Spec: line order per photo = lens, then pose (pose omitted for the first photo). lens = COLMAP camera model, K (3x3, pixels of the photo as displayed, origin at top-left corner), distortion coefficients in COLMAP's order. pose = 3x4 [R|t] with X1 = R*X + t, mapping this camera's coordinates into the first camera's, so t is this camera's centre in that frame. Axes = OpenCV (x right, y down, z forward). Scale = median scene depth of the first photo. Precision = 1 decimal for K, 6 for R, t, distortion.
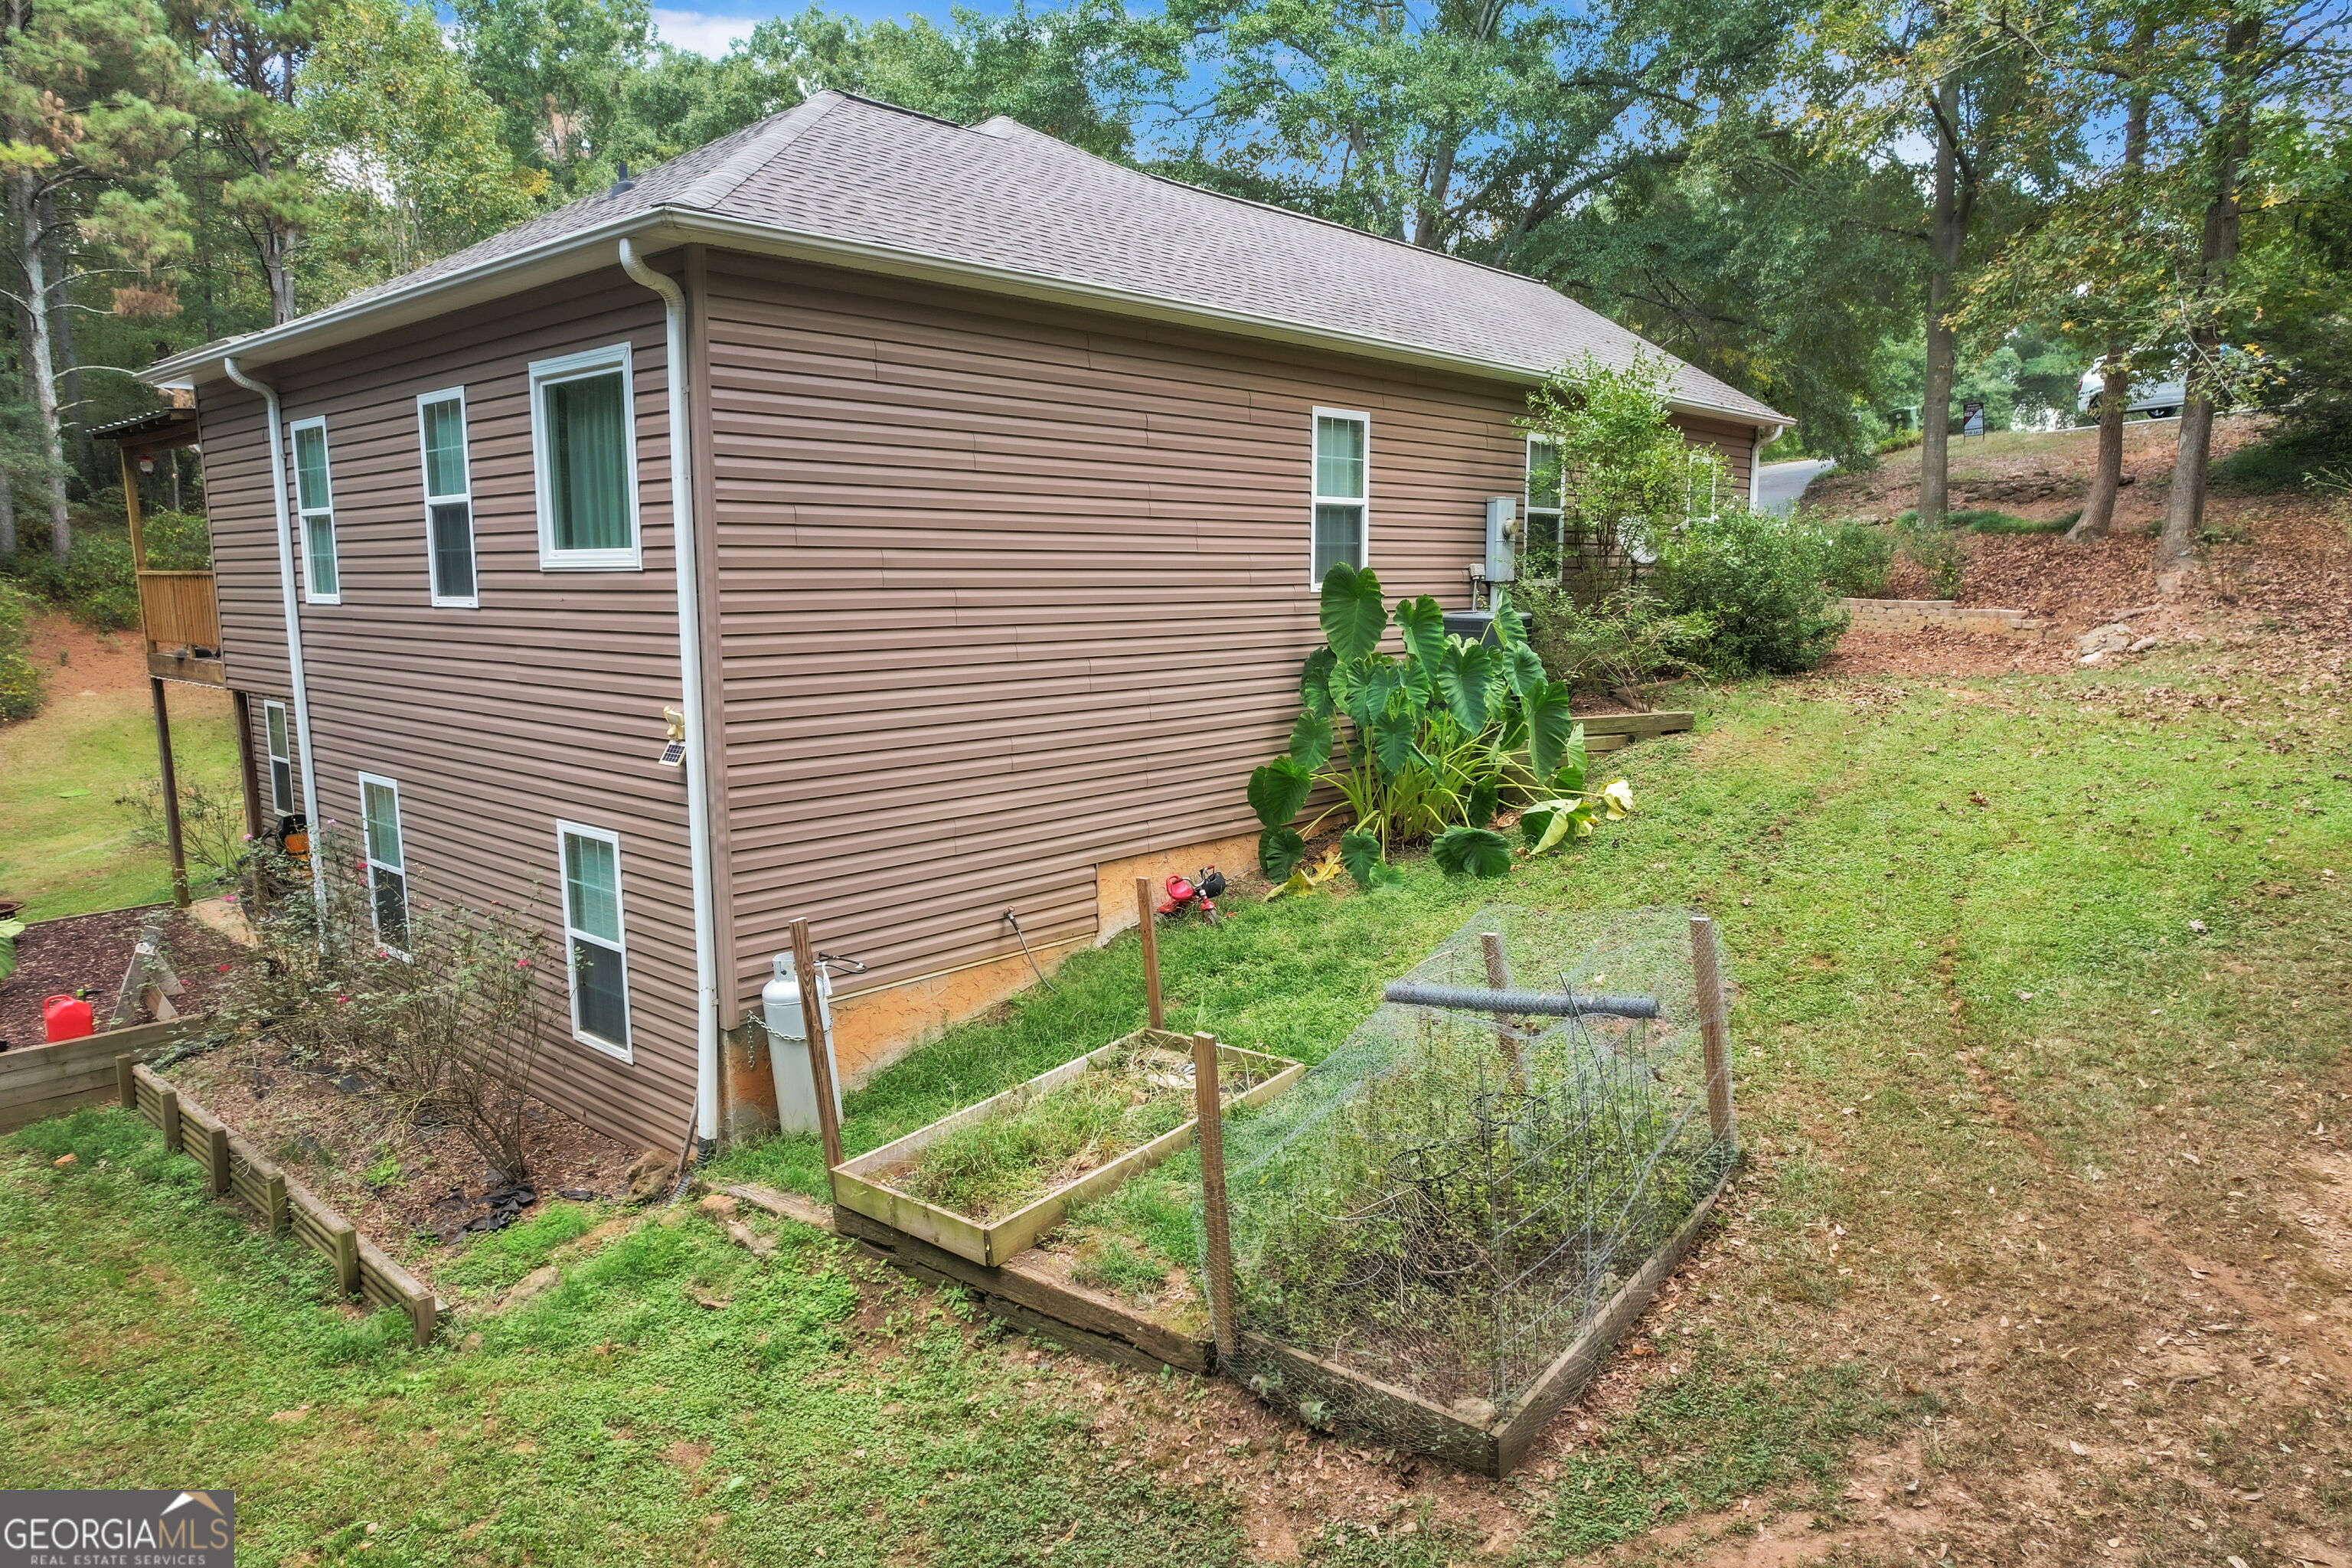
lens RADIAL K [[1484.8, 0, 1176.0], [0, 1484.8, 784.0], [0, 0, 1]] dist [-0.076580, 0.072518]
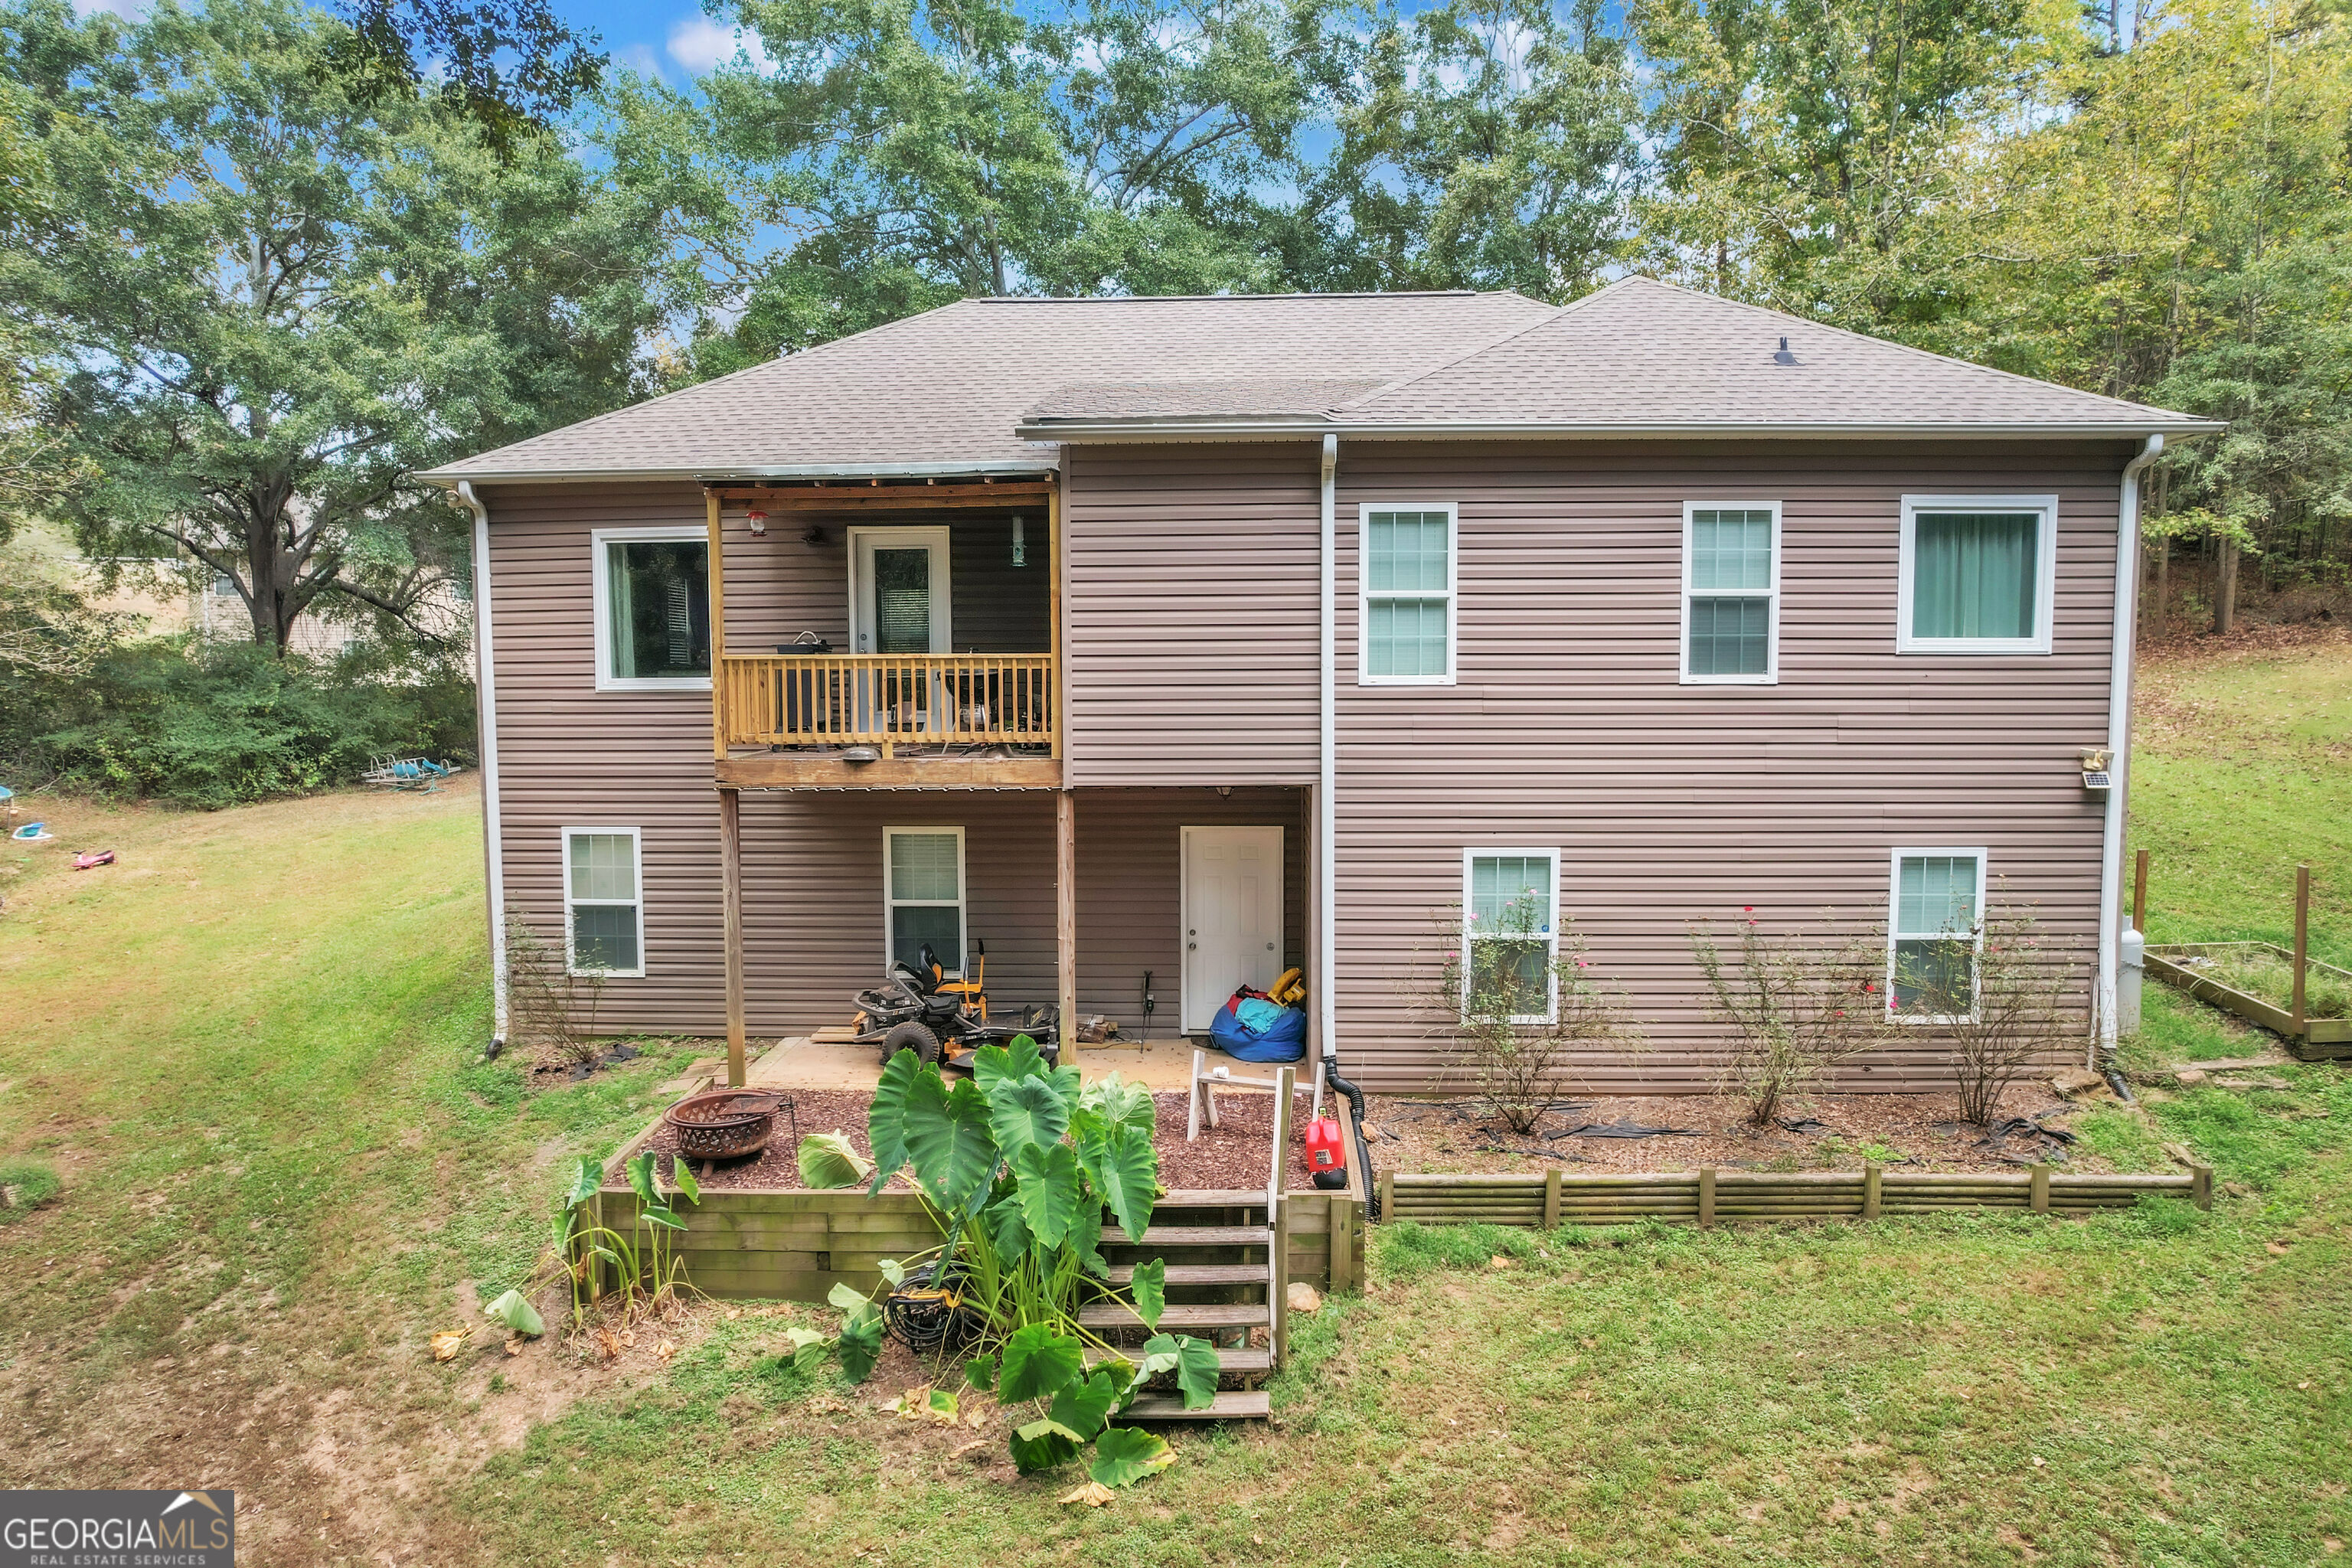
lens RADIAL K [[1484.8, 0, 1176.0], [0, 1484.8, 784.0], [0, 0, 1]] dist [-0.076580, 0.072518]
pose [[0.768291, -0.048271, 0.638279, -1.696031], [0.094213, 0.994820, -0.038169, -0.040577], [-0.633130, 0.089459, 0.768859, 0.411384]]
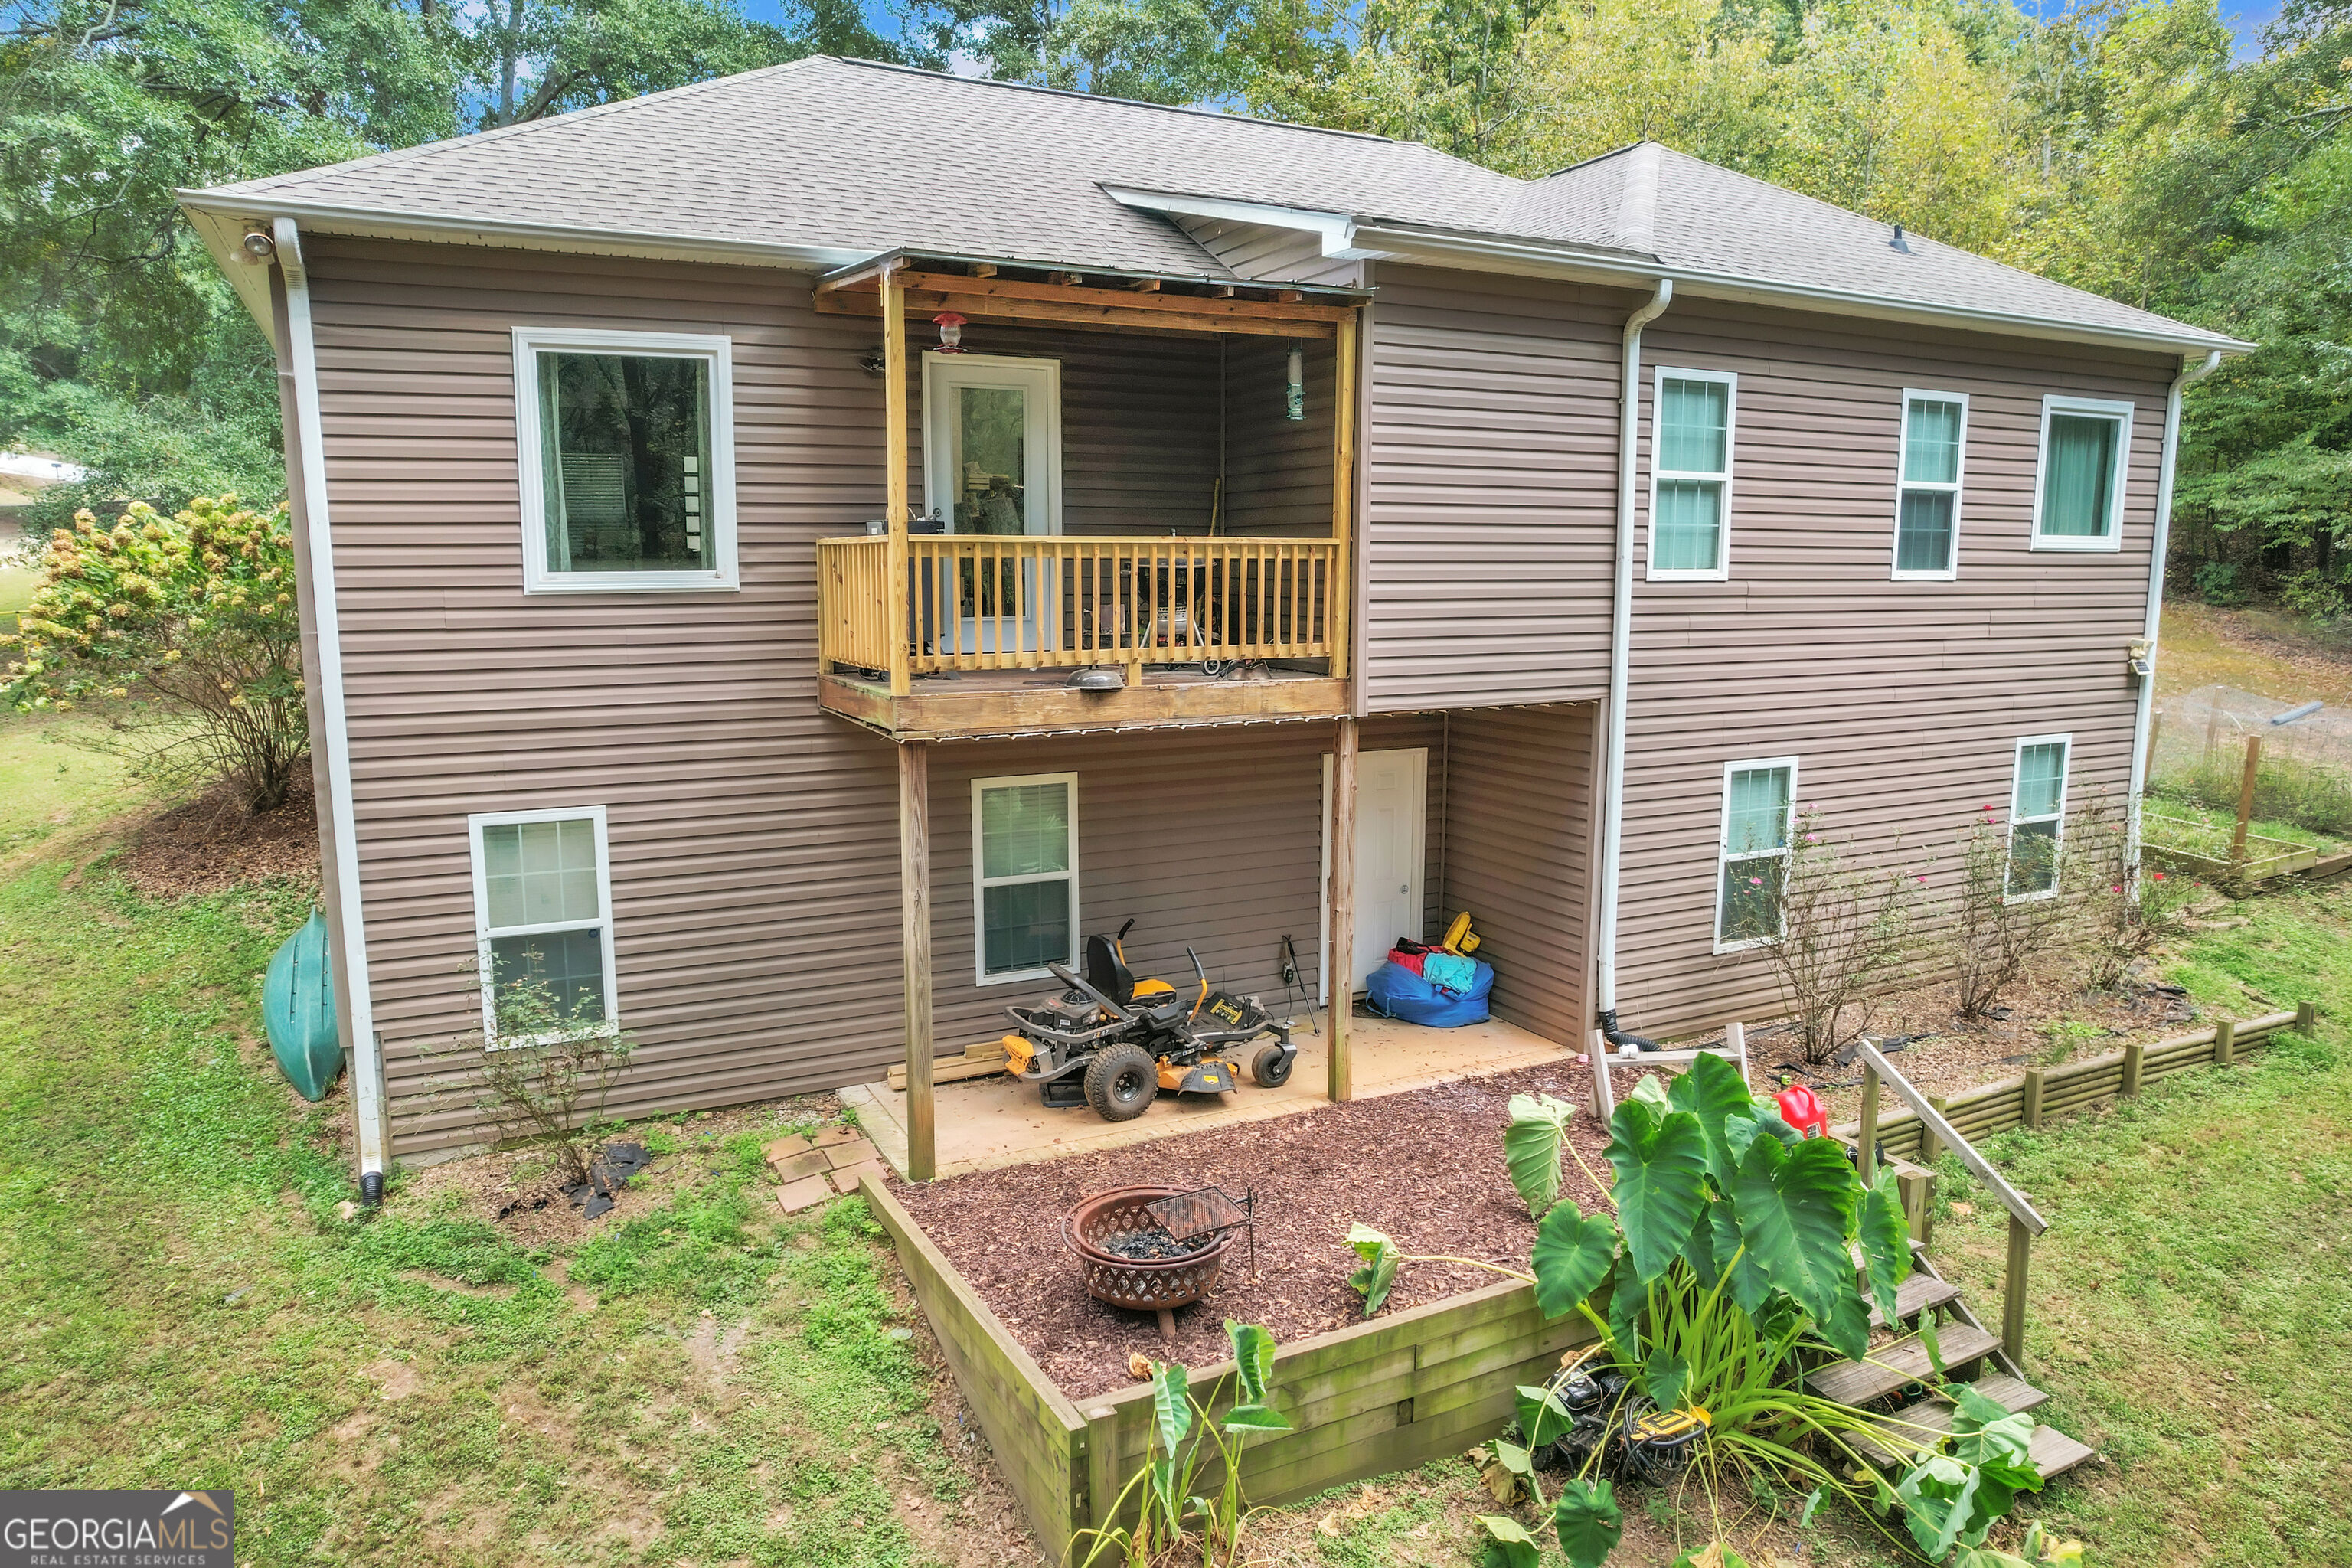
lens RADIAL K [[1484.8, 0, 1176.0], [0, 1484.8, 784.0], [0, 0, 1]] dist [-0.076580, 0.072518]
pose [[0.361587, -0.134057, 0.922650, -1.908994], [0.134547, 0.986753, 0.090642, -0.155863], [-0.922579, 0.091365, 0.374834, 1.206215]]
